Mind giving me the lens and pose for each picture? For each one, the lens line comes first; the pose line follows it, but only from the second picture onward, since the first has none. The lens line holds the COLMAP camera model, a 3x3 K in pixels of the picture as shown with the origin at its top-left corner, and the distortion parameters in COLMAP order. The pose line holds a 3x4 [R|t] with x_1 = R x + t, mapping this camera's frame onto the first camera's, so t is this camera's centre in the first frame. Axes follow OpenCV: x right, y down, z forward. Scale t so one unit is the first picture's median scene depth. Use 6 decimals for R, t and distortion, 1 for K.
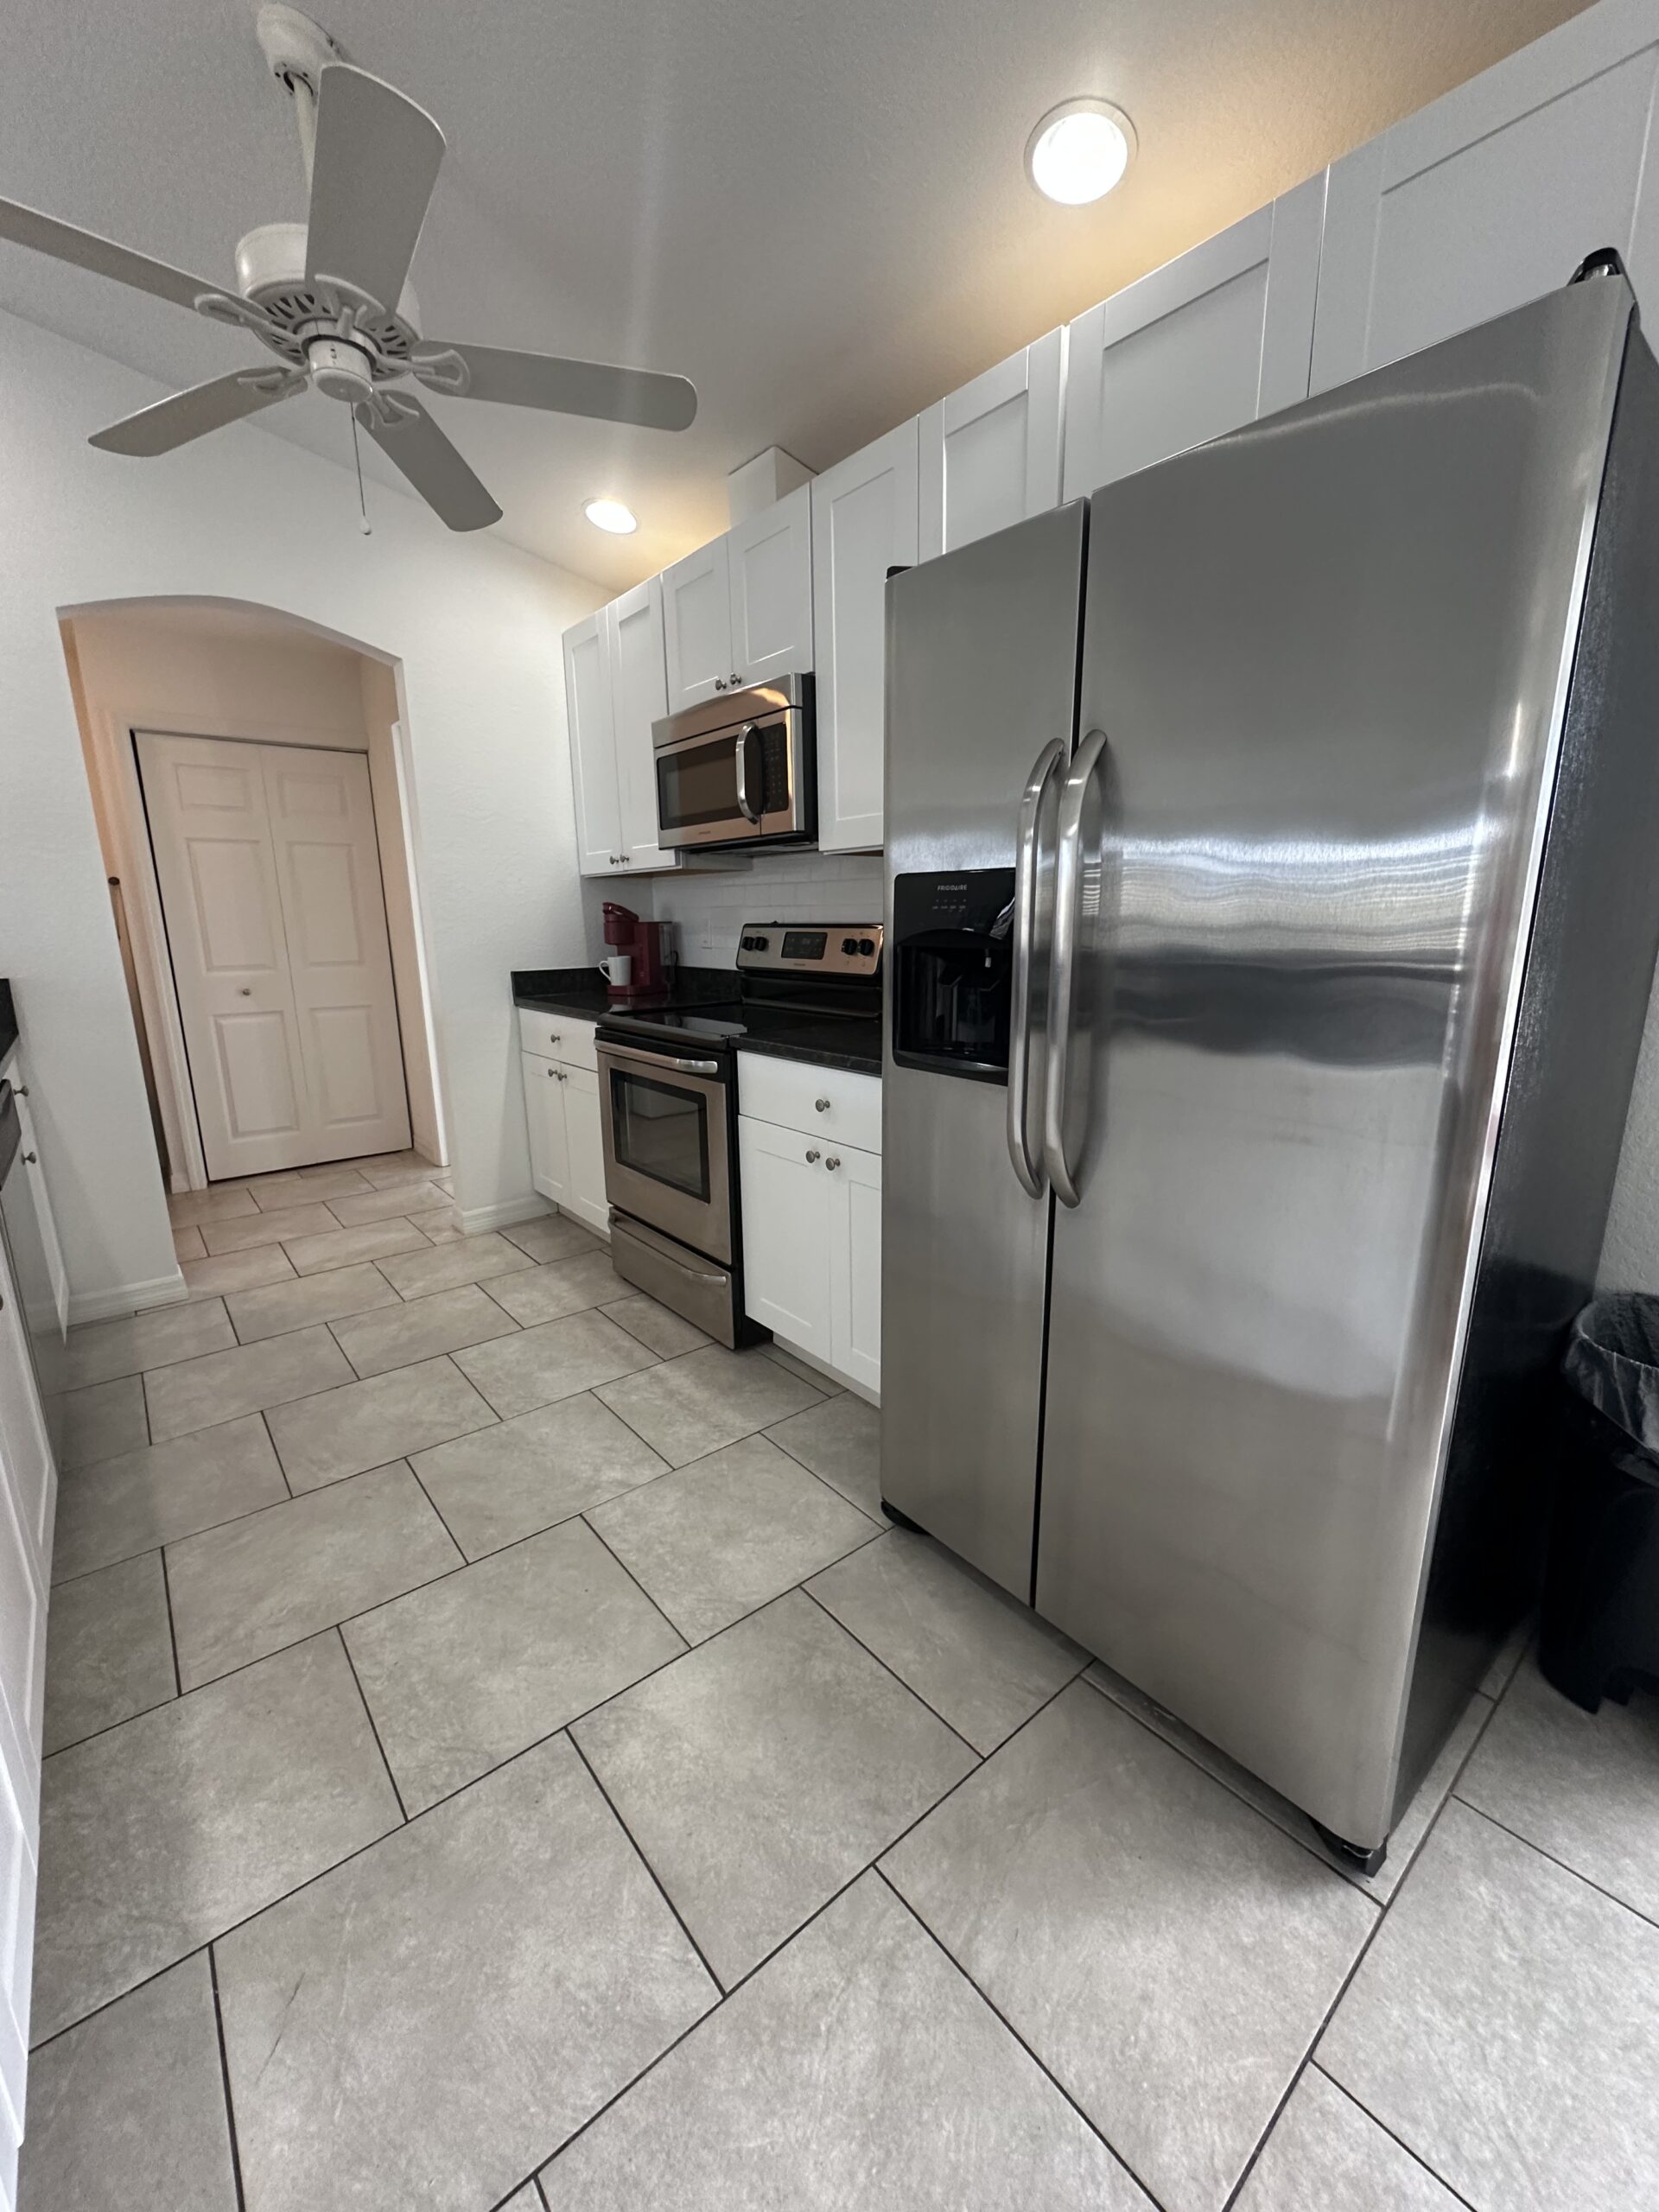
lens RADIAL K [[875.1, 0, 829.5], [0, 875.1, 1106.0], [0, 0, 1]] dist [-0.003574, -0.000971]
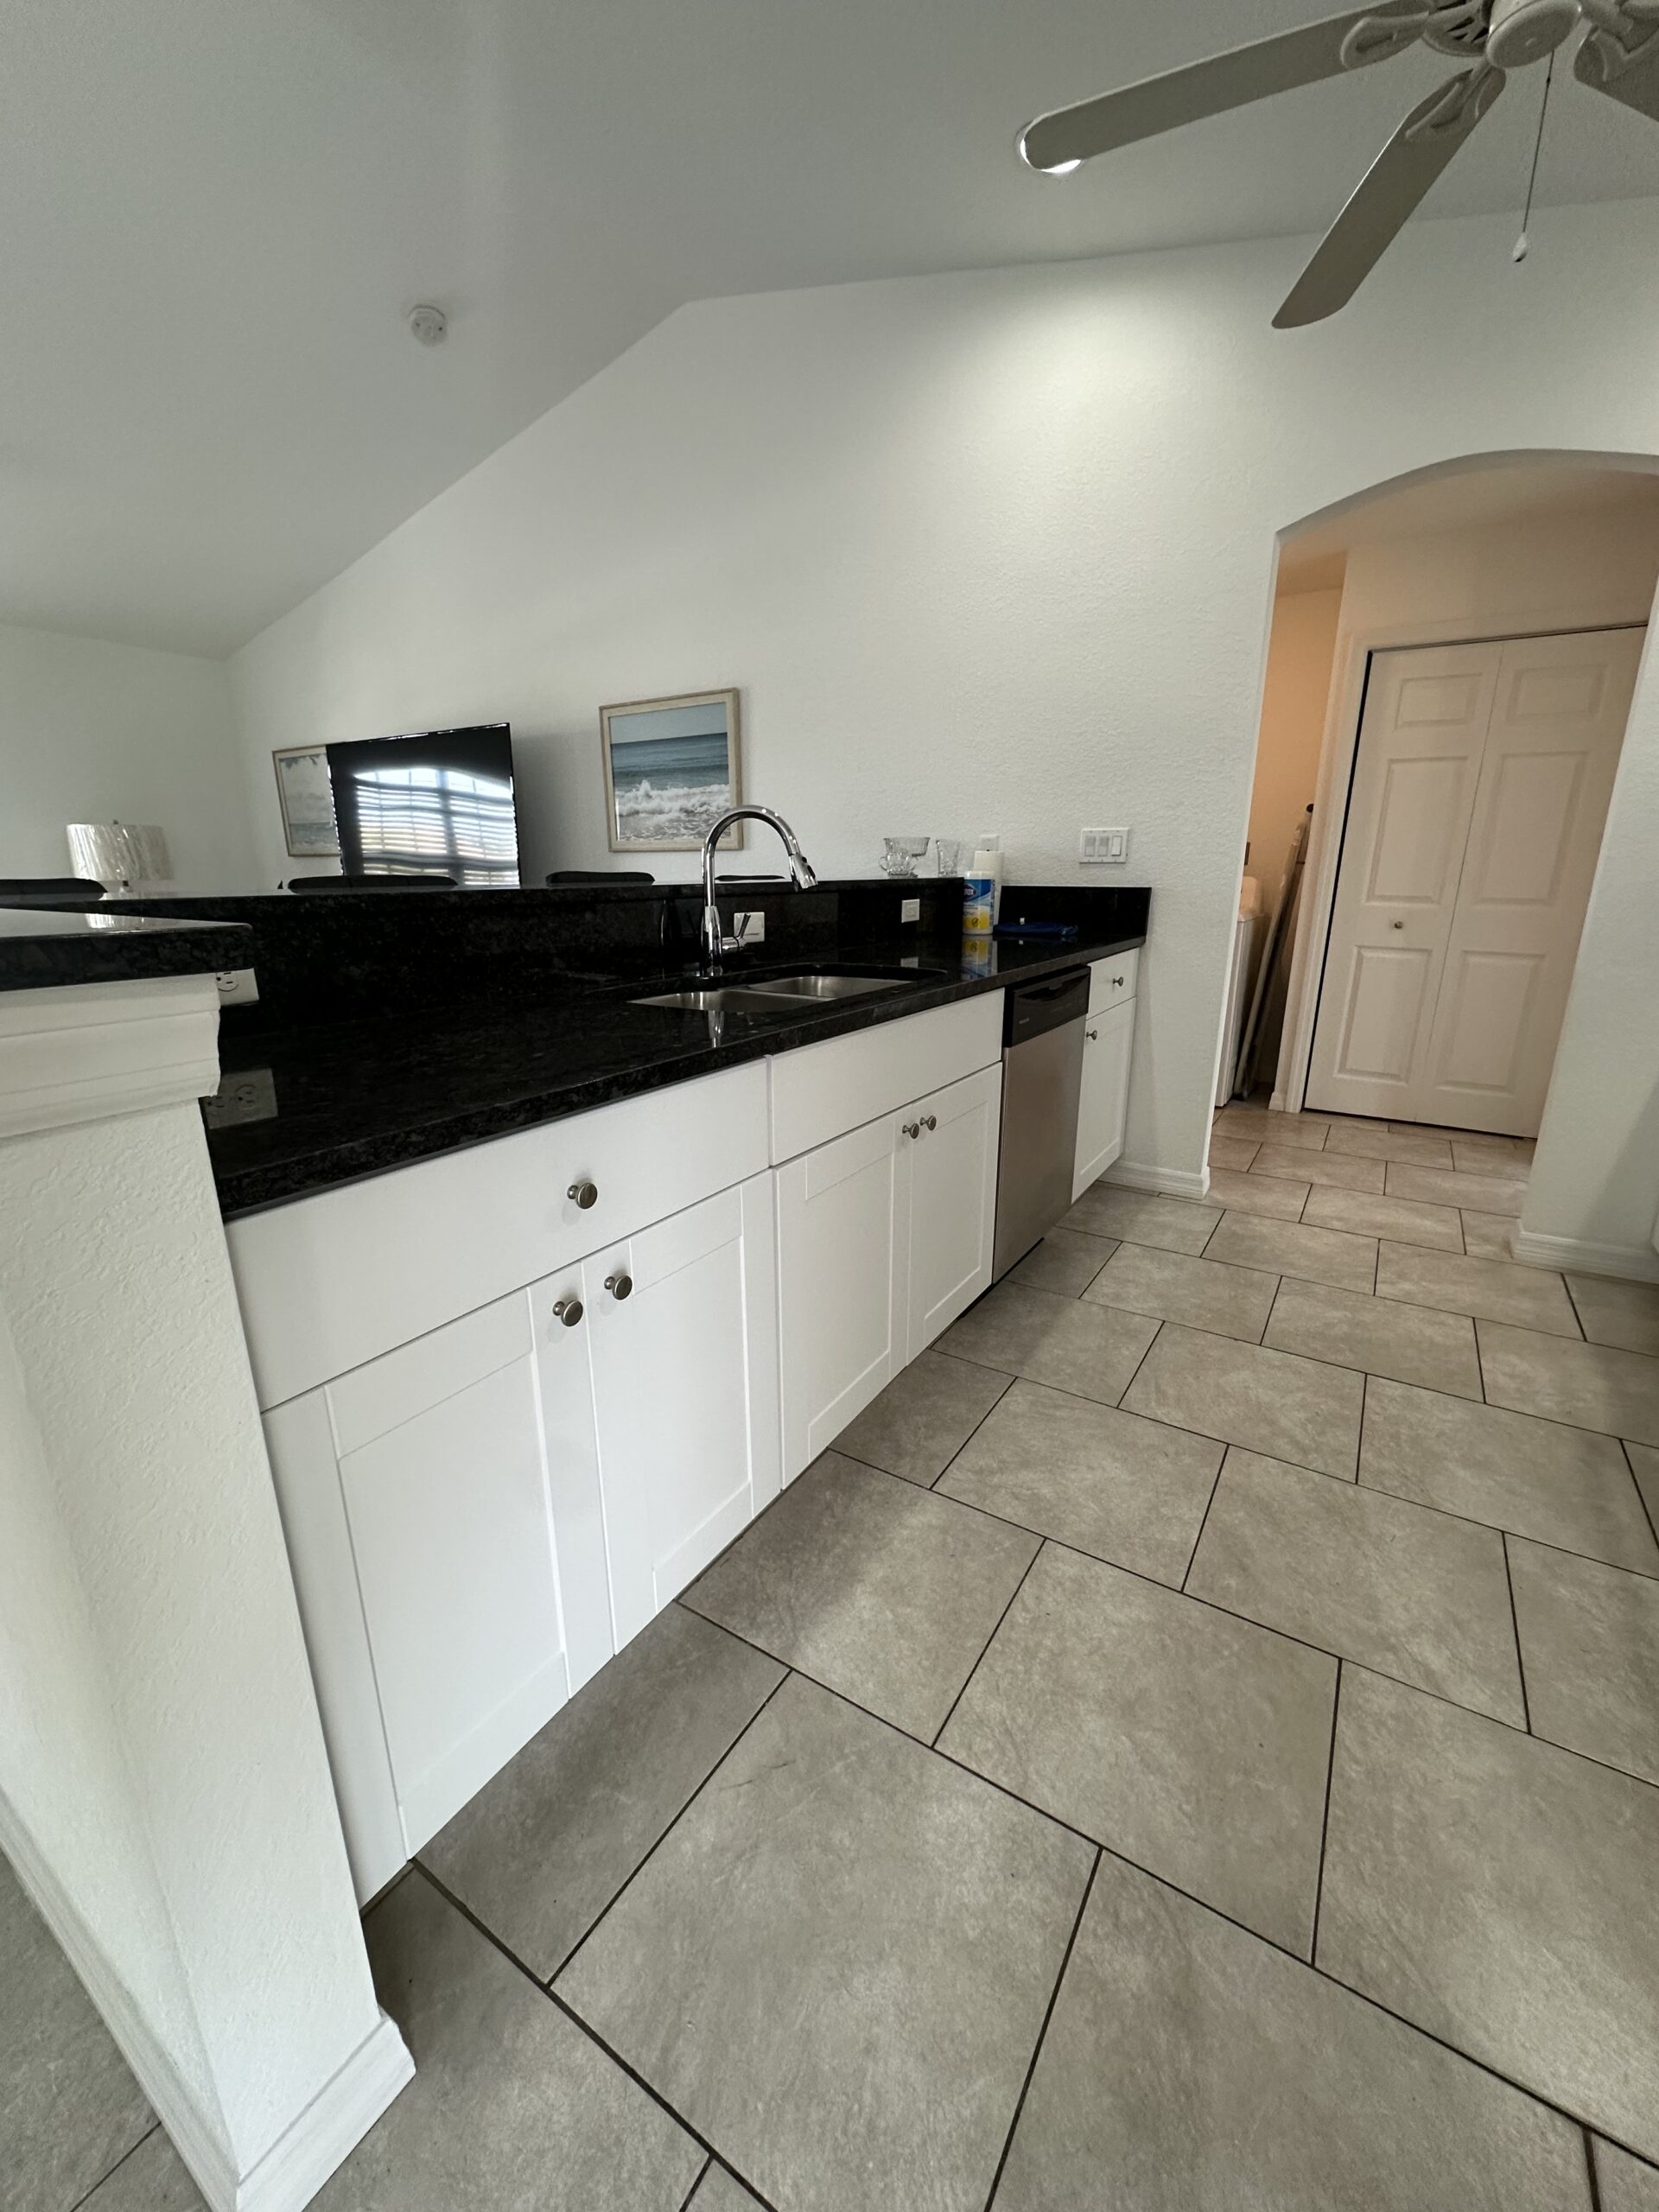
lens RADIAL K [[875.1, 0, 829.5], [0, 875.1, 1106.0], [0, 0, 1]] dist [-0.003574, -0.000971]
pose [[0.313158, 0.268550, -0.910941, 0.076511], [-0.212392, 0.954696, 0.208435, -0.017374], [0.925647, 0.128203, 0.356009, 0.201192]]
